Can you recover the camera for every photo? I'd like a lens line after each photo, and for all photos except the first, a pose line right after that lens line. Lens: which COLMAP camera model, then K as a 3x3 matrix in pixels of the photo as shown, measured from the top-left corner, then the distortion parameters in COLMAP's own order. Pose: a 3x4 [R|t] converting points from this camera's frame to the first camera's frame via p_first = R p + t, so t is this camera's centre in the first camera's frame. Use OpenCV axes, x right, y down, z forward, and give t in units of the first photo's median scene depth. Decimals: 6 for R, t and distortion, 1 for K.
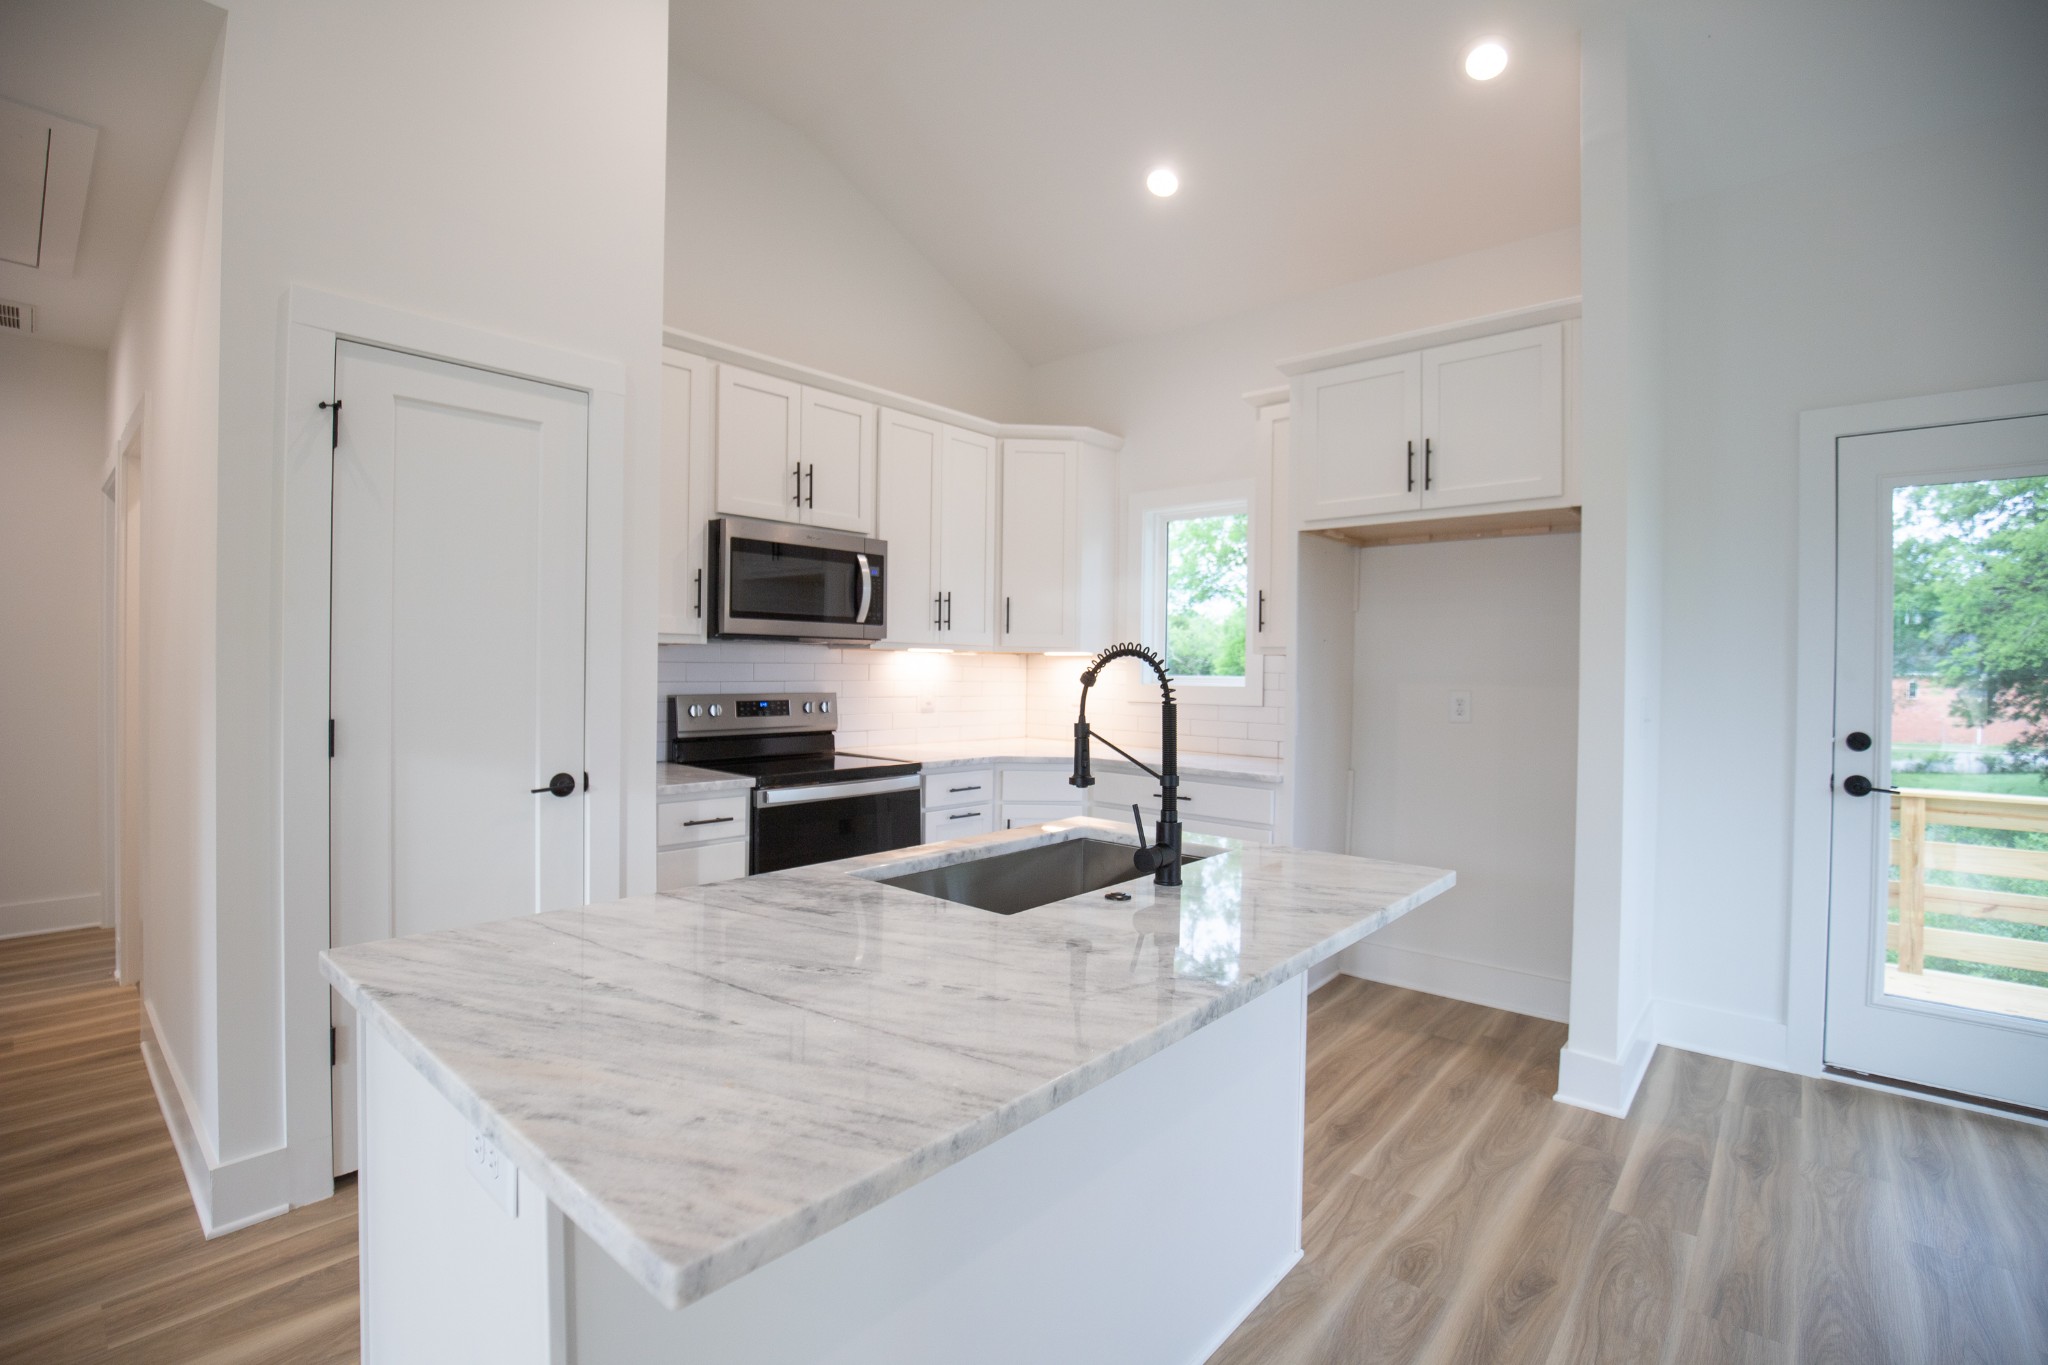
lens RADIAL K [[929.3, 0, 1020.8], [0, 929.3, 673.4], [0, 0, 1]] dist [-0.035849, 0.005304]
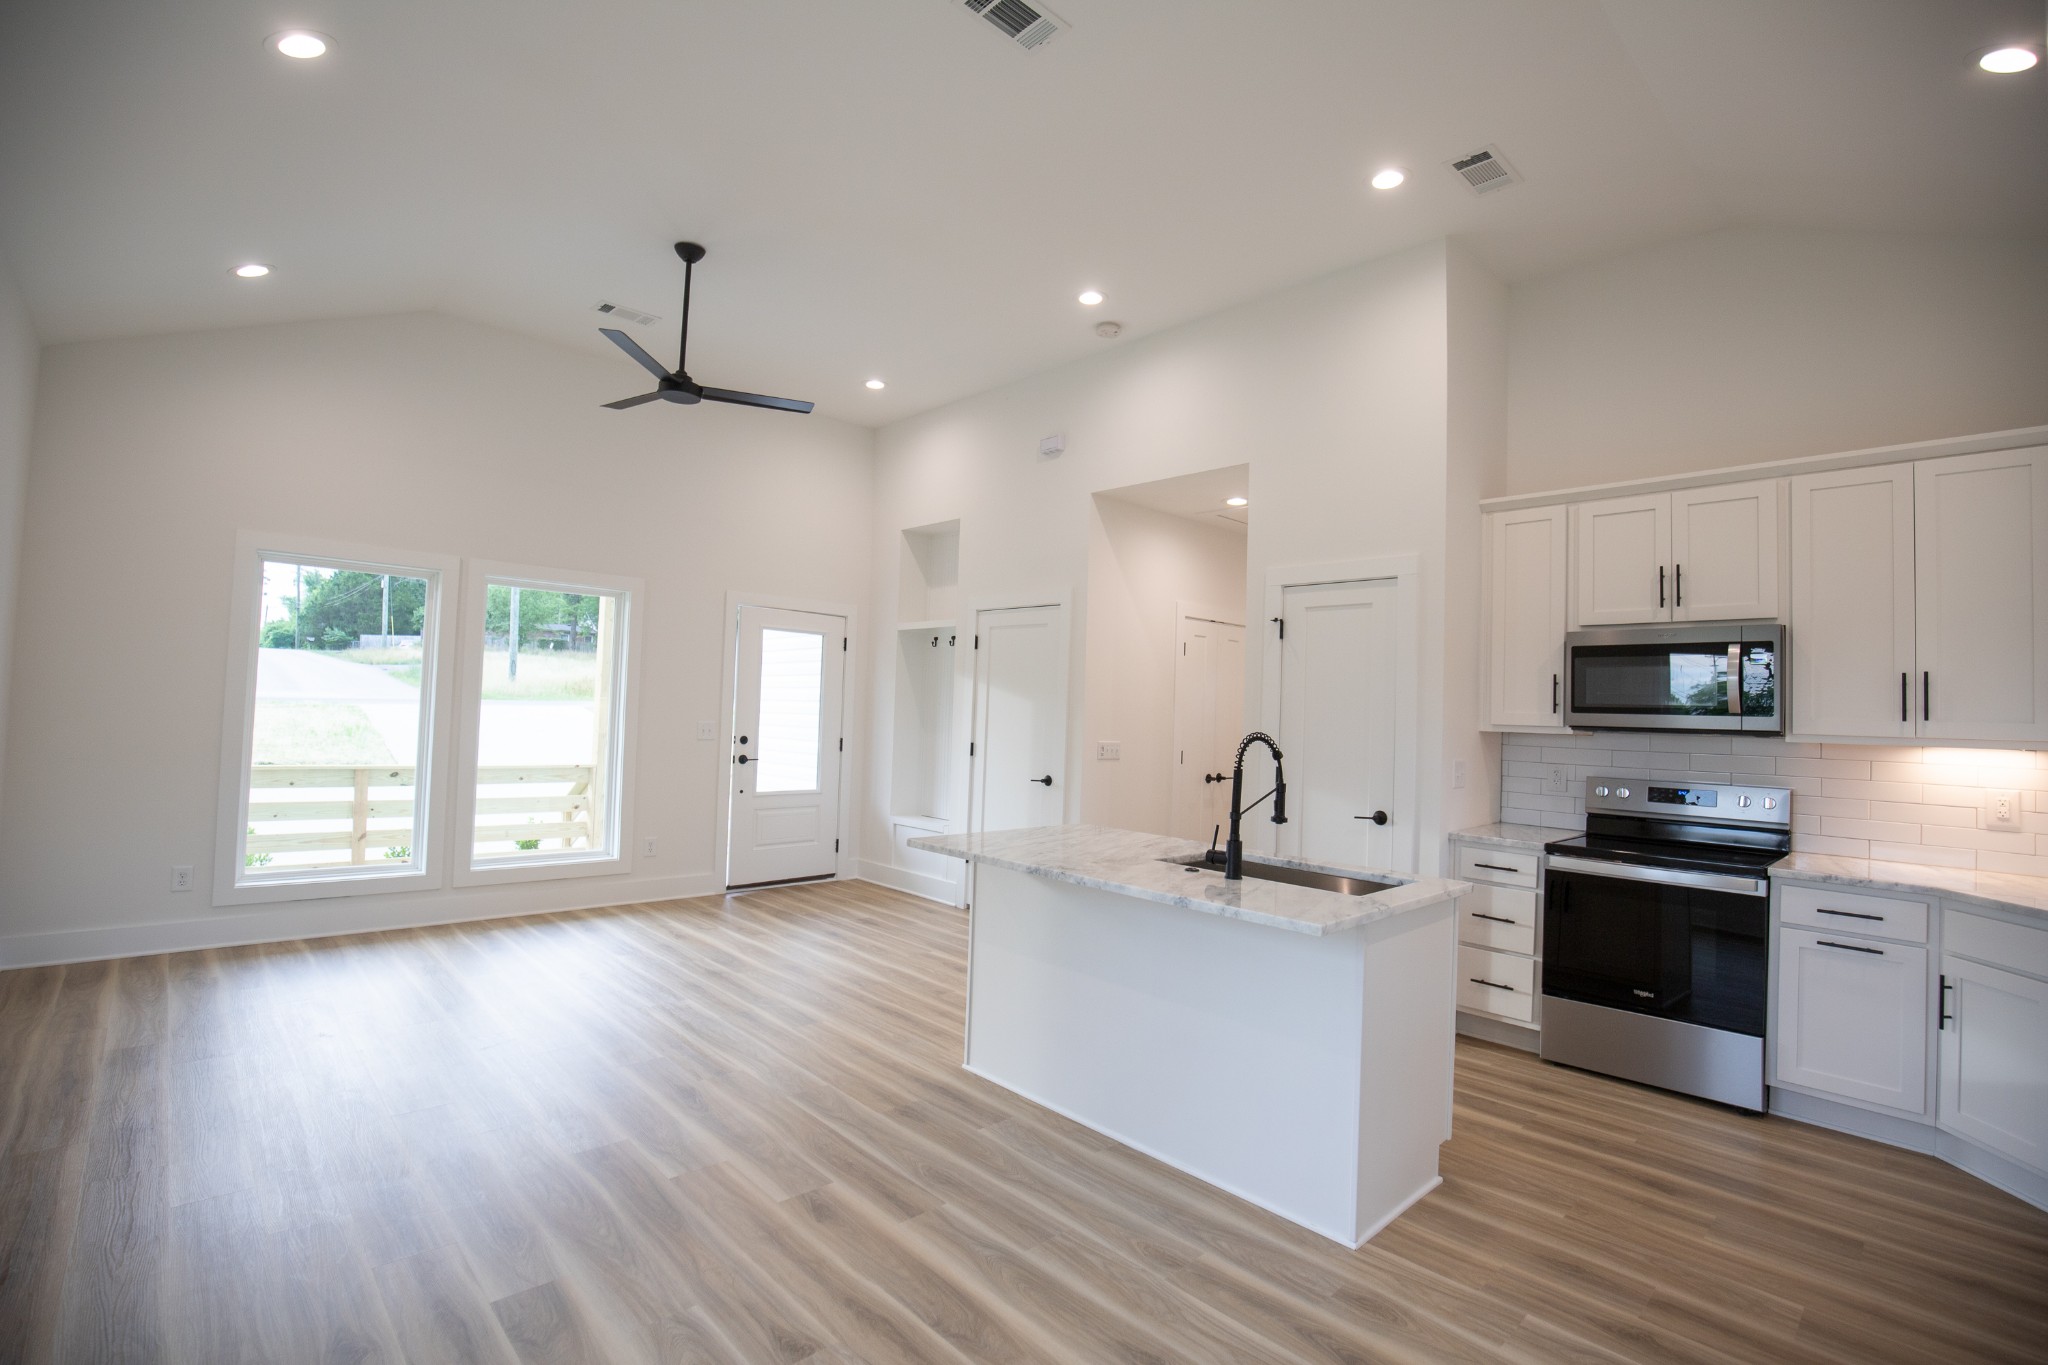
lens RADIAL K [[929.3, 0, 1018.9], [0, 929.3, 676.0], [0, 0, 1]] dist [-0.035849, 0.005304]
pose [[-0.097642, -0.053702, -0.993772, 1.052269], [-0.042146, 0.997870, -0.049783, -0.019720], [0.994329, 0.037023, -0.099698, 0.439890]]
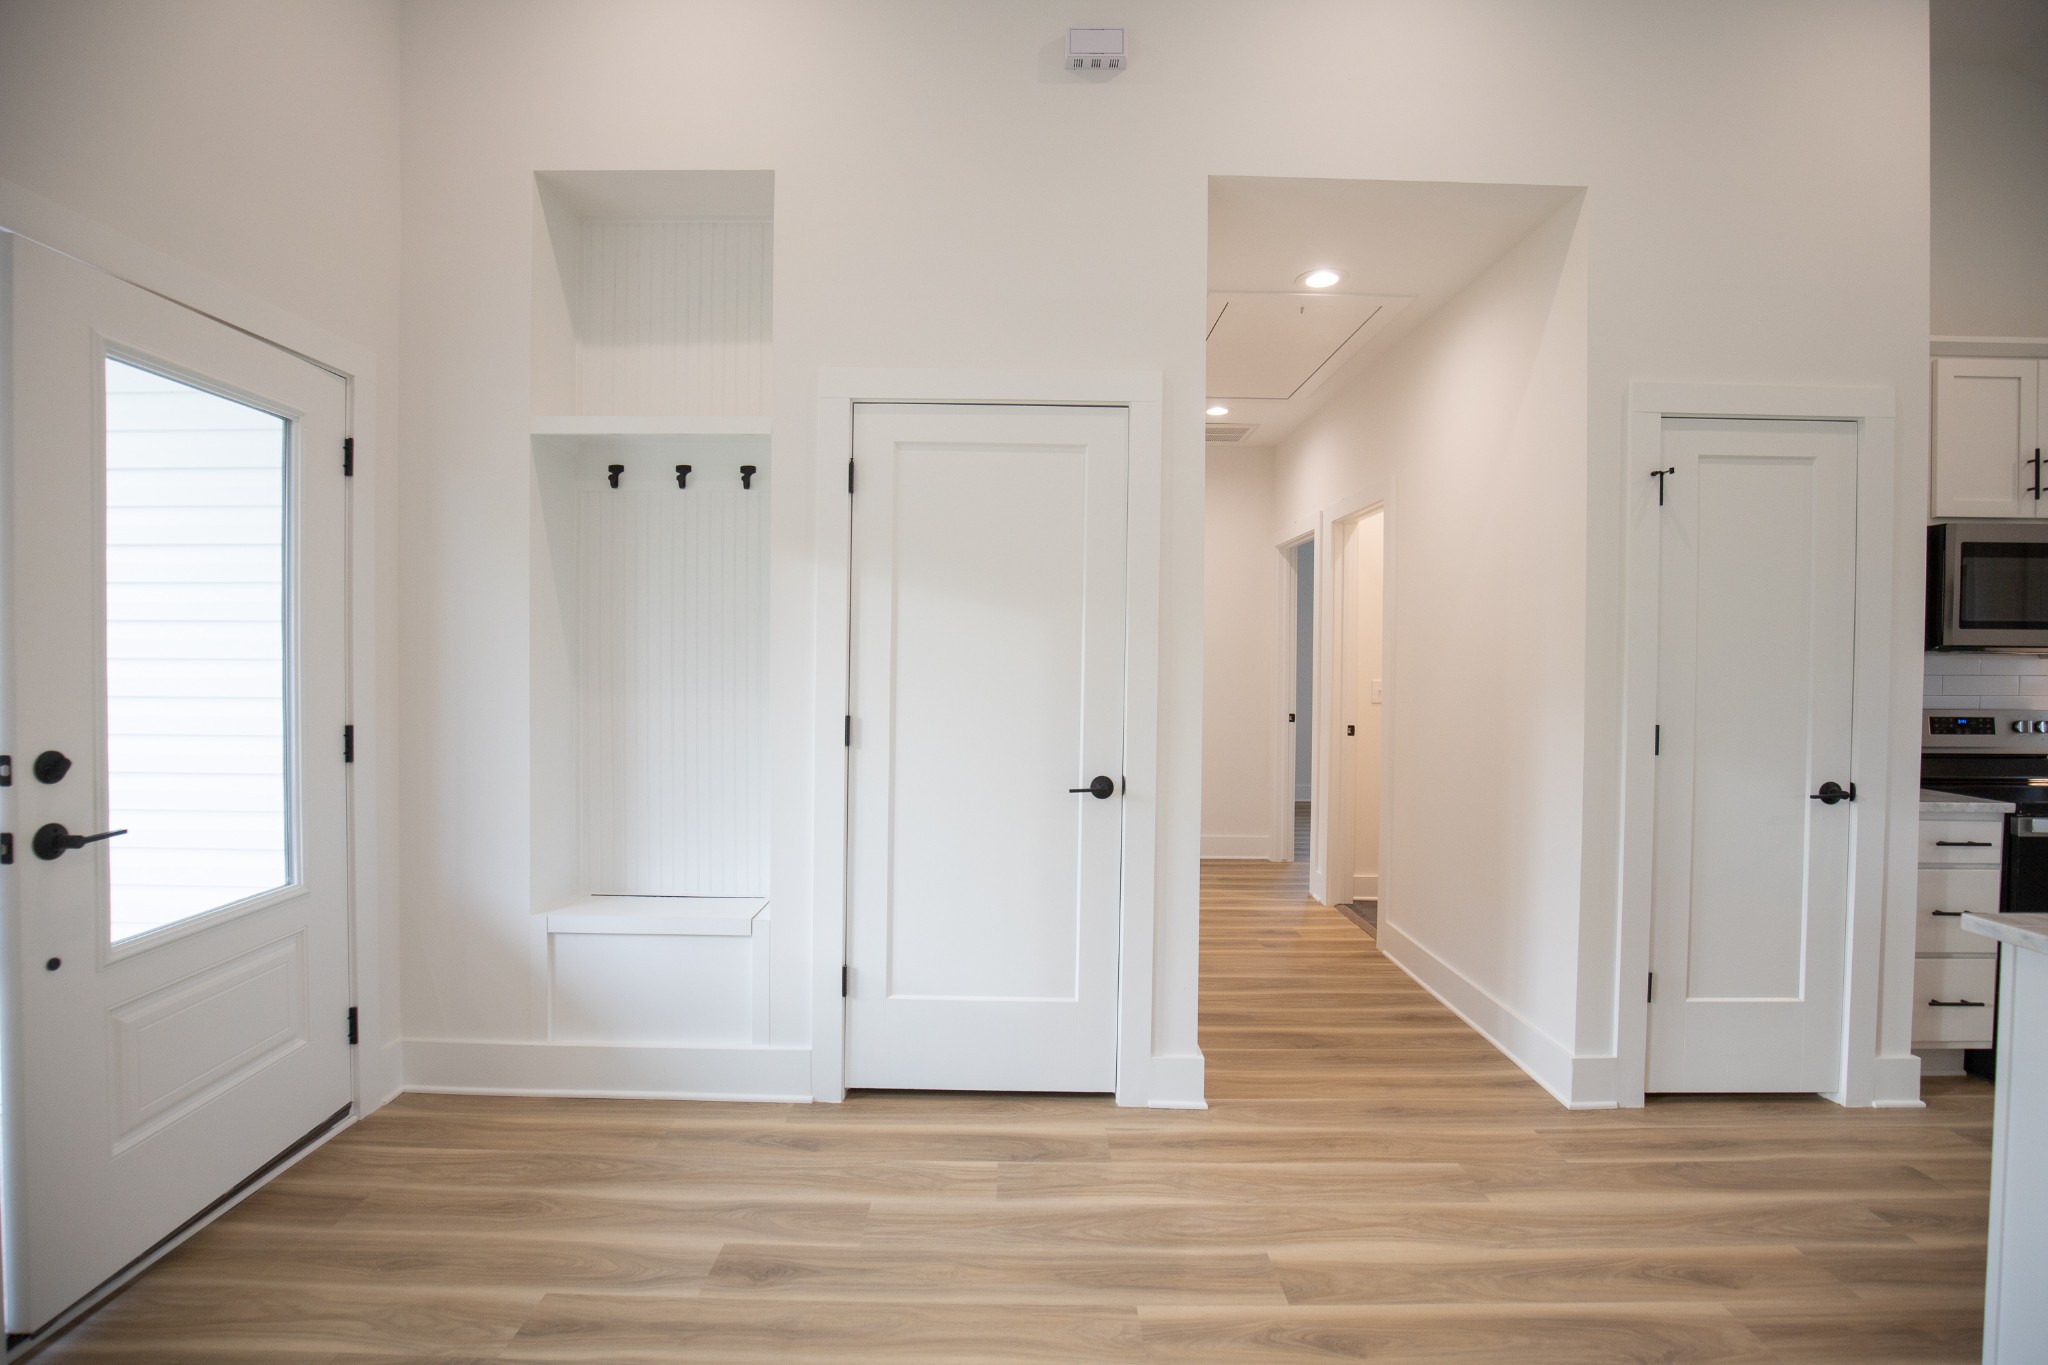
lens RADIAL K [[929.3, 0, 1018.4], [0, 929.3, 678.3], [0, 0, 1]] dist [-0.035849, 0.005304]
pose [[0.657836, 0.008759, -0.753110, -0.282252], [-0.005850, 0.999962, 0.006520, -0.011535], [0.753139, 0.000117, 0.657862, -0.342927]]
